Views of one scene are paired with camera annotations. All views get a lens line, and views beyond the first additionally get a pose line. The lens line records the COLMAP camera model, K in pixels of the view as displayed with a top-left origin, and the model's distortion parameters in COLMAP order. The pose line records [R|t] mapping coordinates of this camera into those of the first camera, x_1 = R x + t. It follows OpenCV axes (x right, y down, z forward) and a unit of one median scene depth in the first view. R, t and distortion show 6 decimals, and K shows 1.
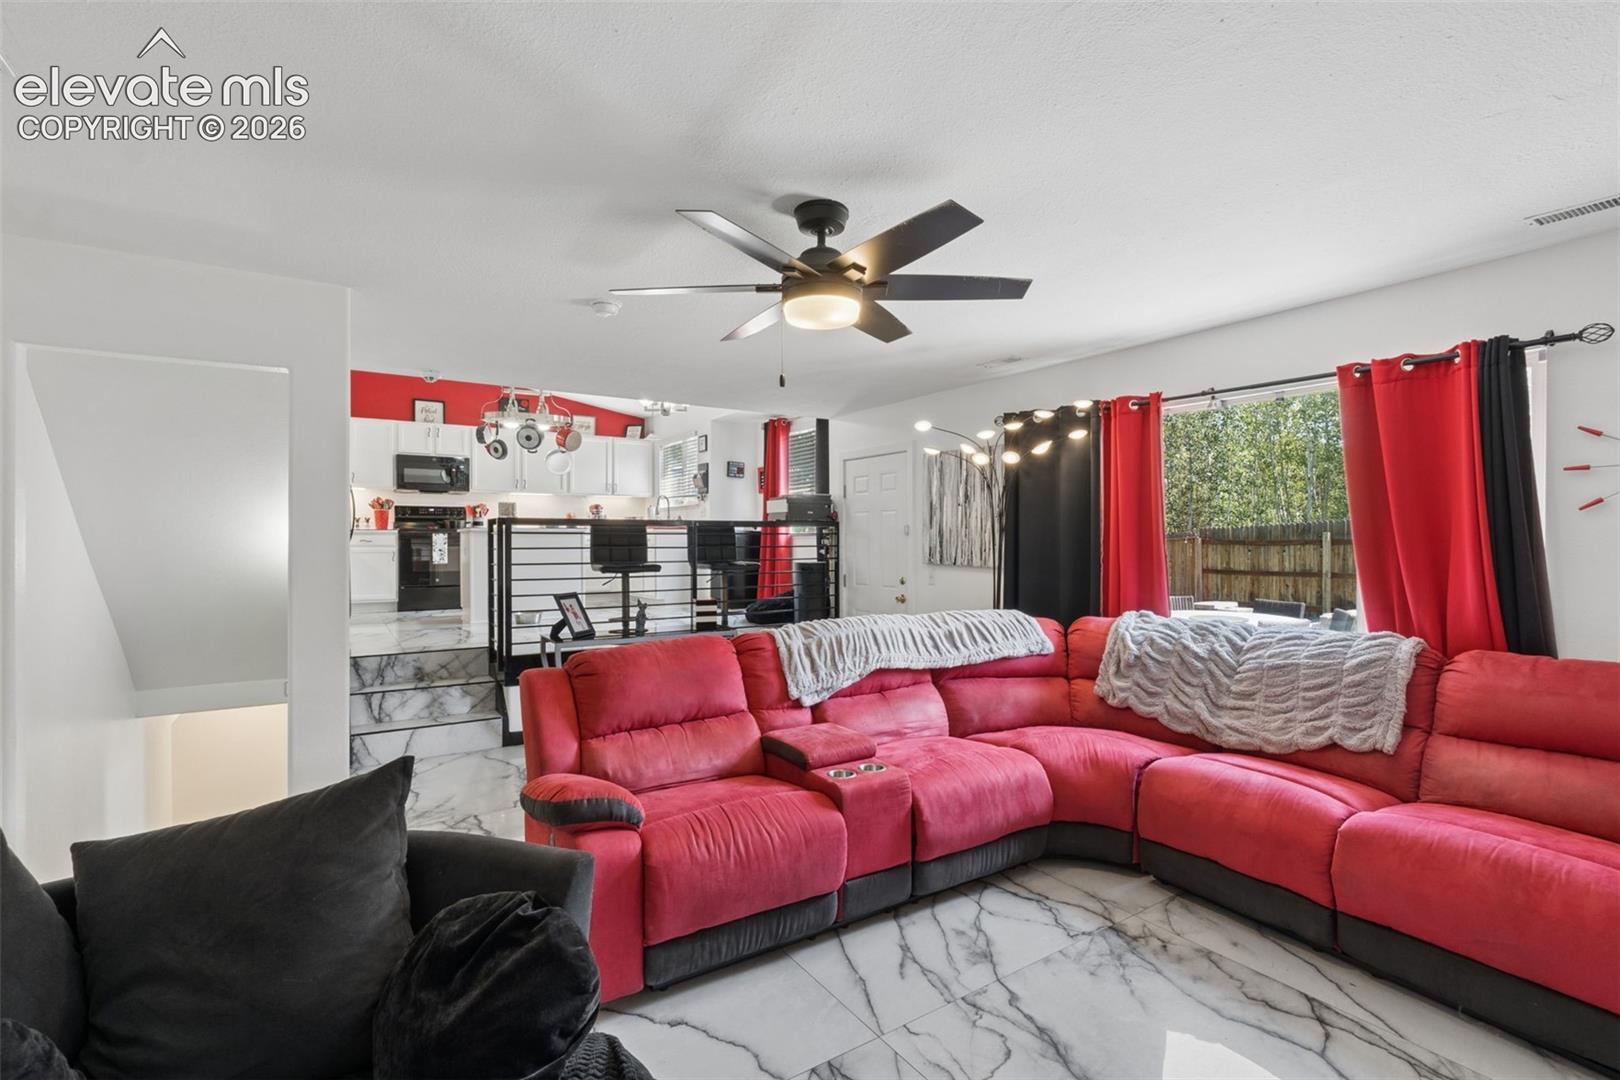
lens RADIAL K [[739.9, 0, 810.2], [0, 739.9, 544.6], [0, 0, 1]] dist [-0.010661, 0.000510]
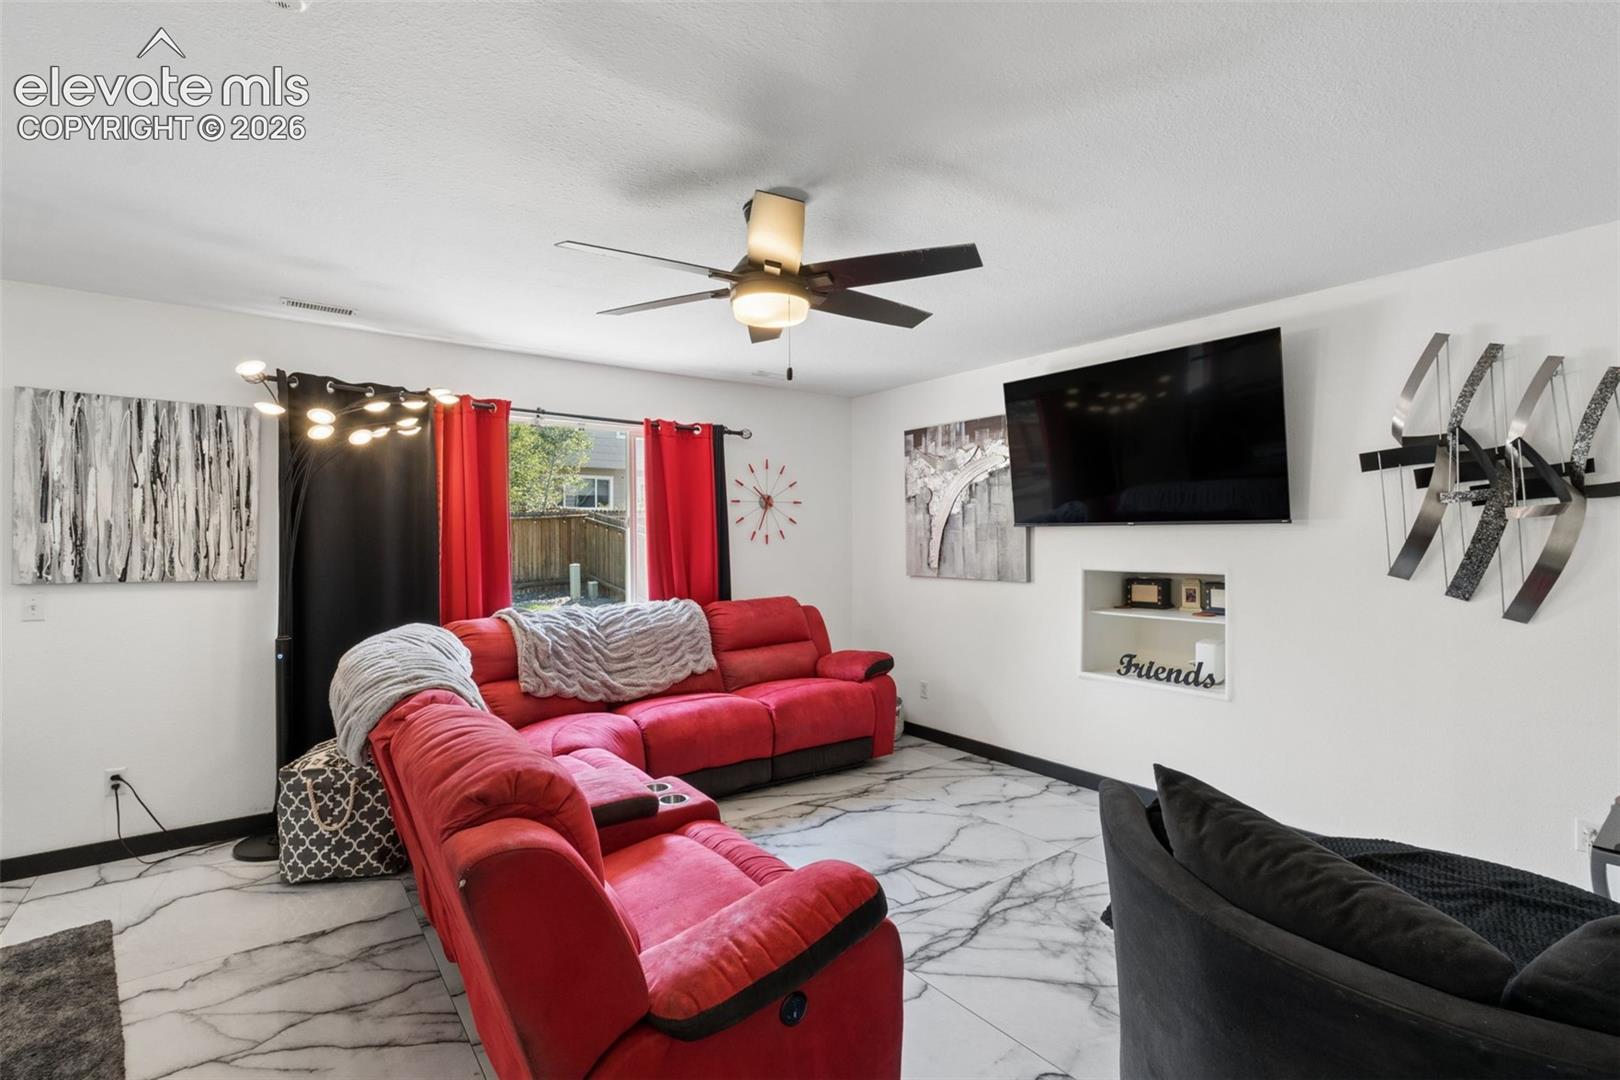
lens RADIAL K [[739.9, 0, 810.2], [0, 739.9, 544.6], [0, 0, 1]] dist [-0.010661, 0.000510]
pose [[-0.066724, -0.007711, 0.997742, -0.776236], [0.011052, 0.999903, 0.008467, -0.004357], [-0.997710, 0.011592, -0.066632, 0.800618]]
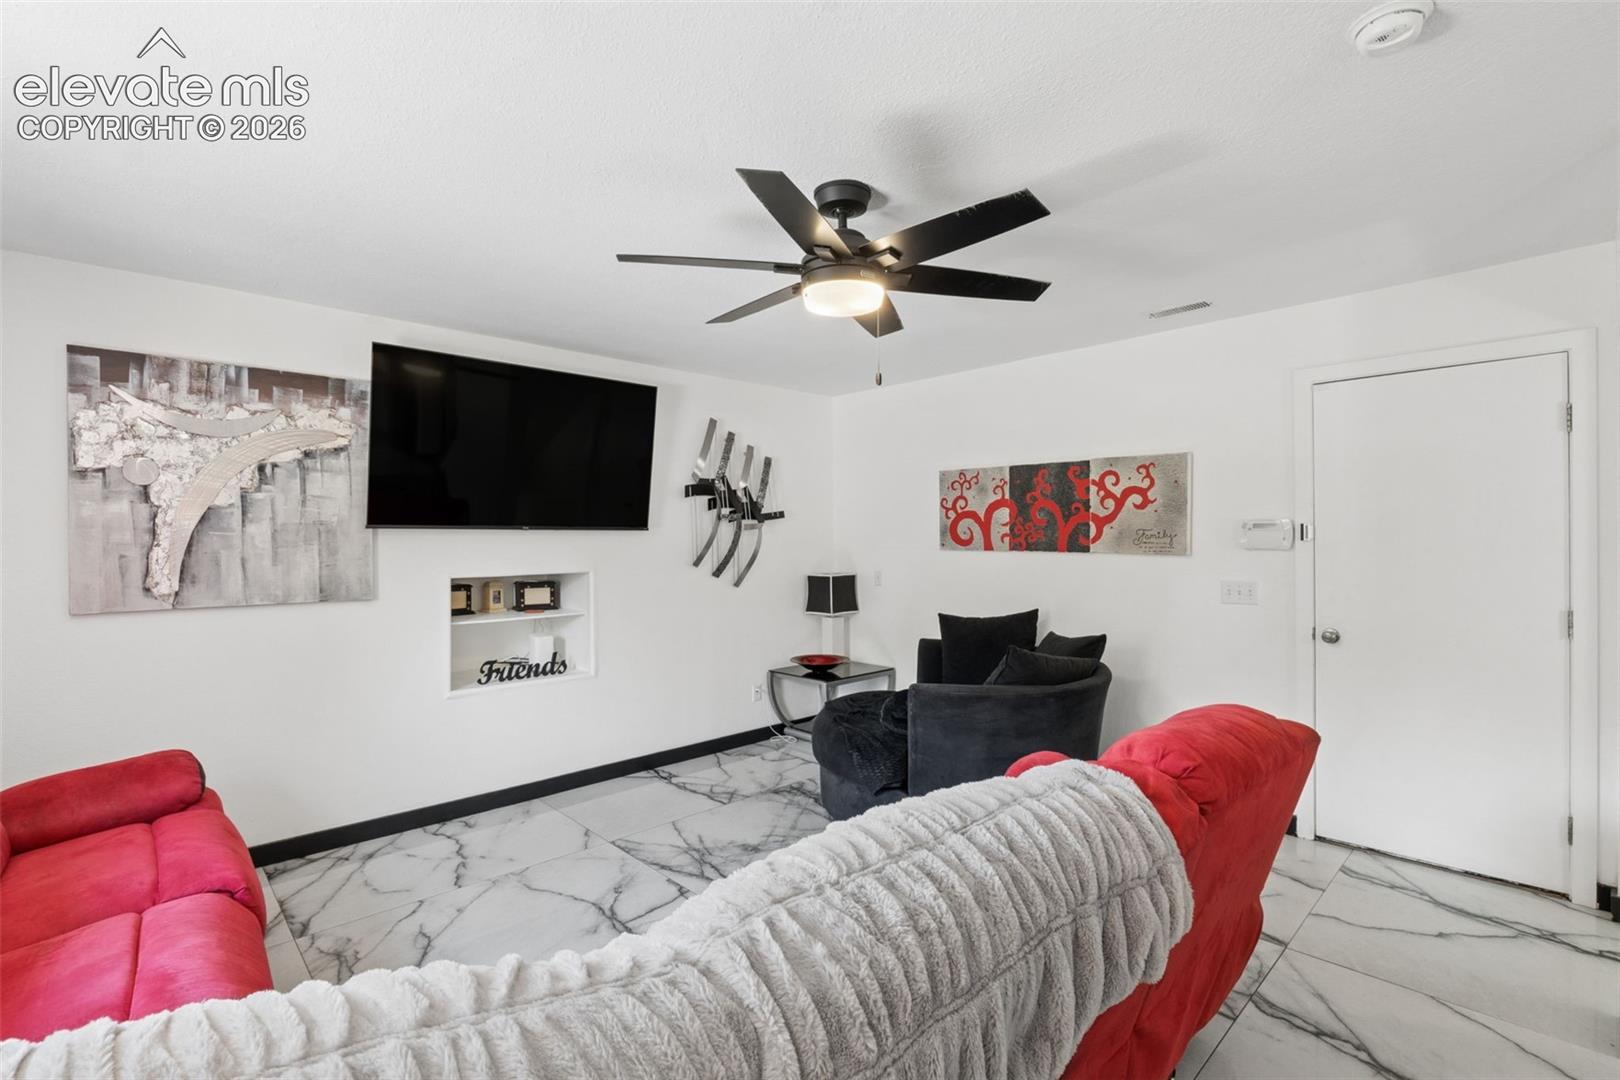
lens RADIAL K [[734.5, 0, 810.0], [0, 734.5, 540.0], [0, 0, 1]] dist [-0.014546, 0.000870]
pose [[-0.983920, 0.009240, -0.178368, 0.175285], [0.007974, 0.999938, 0.007814, -0.008507], [0.178429, 0.006266, -0.983933, 1.508365]]
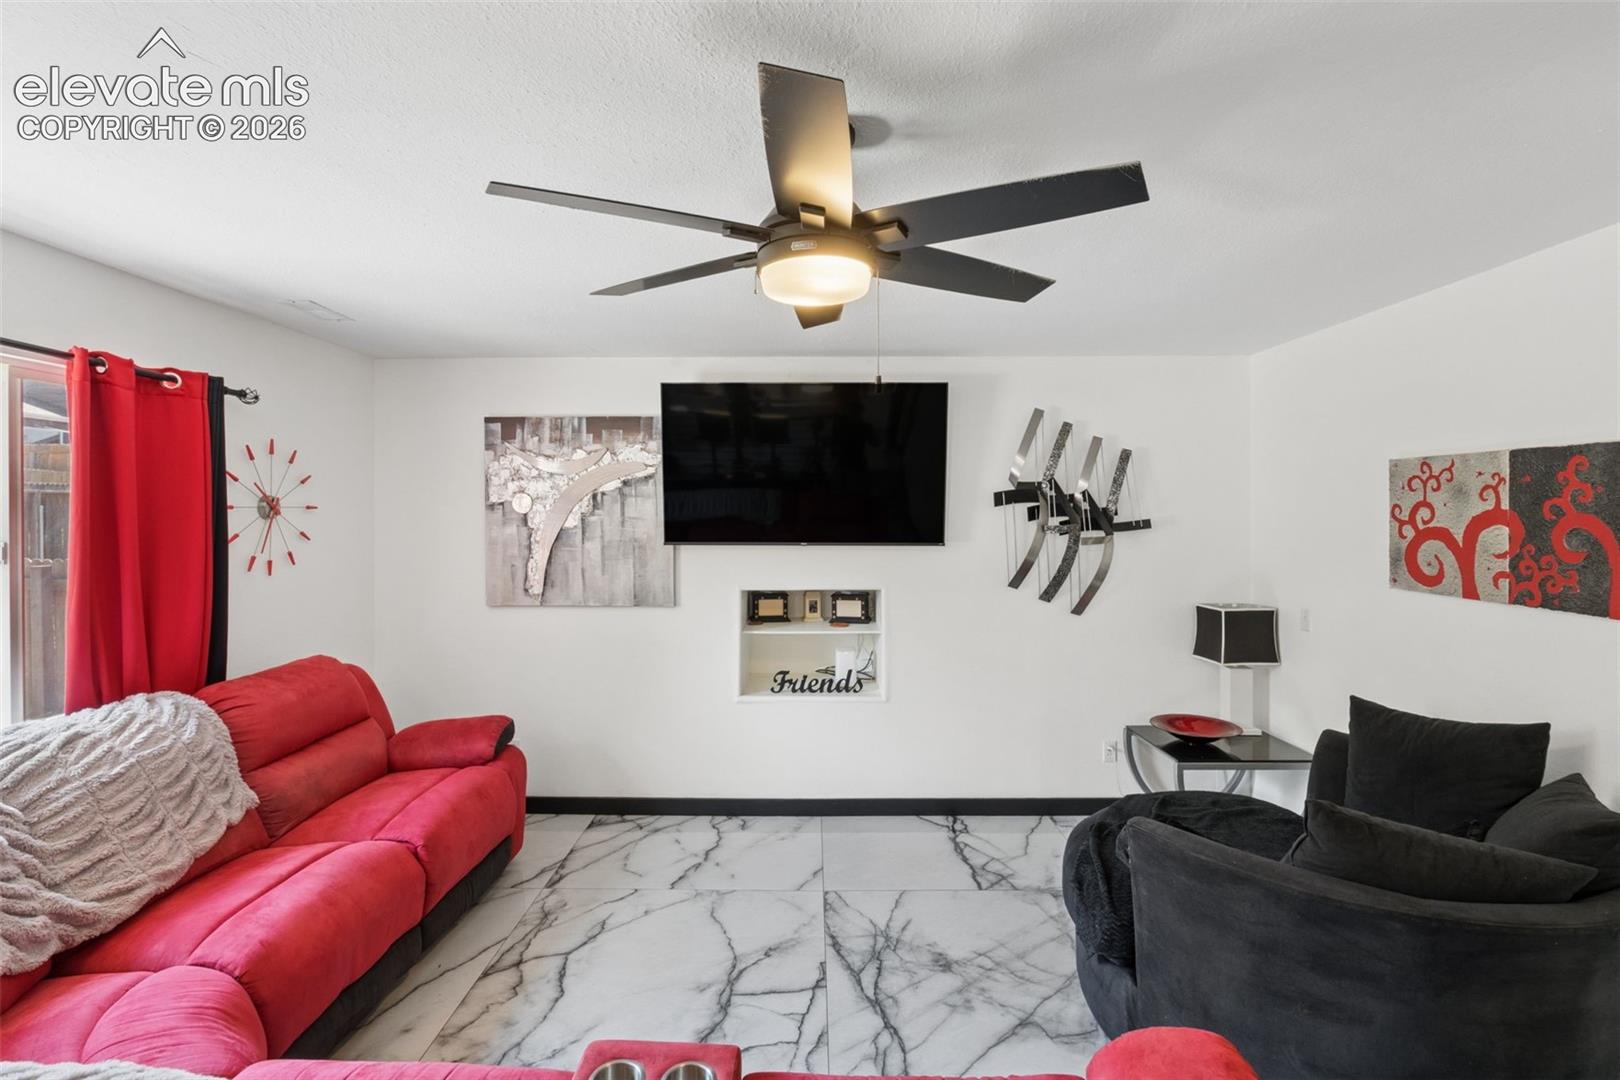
lens RADIAL K [[745.7, 0, 805.2], [0, 745.7, 514.4], [0, 0, 1]] dist [-0.024170, 0.006490]
pose [[-0.829809, 0.003250, 0.558039, -0.285436], [0.006729, 0.999969, 0.004182, -0.079496], [-0.558008, 0.007225, -0.829804, 1.238864]]
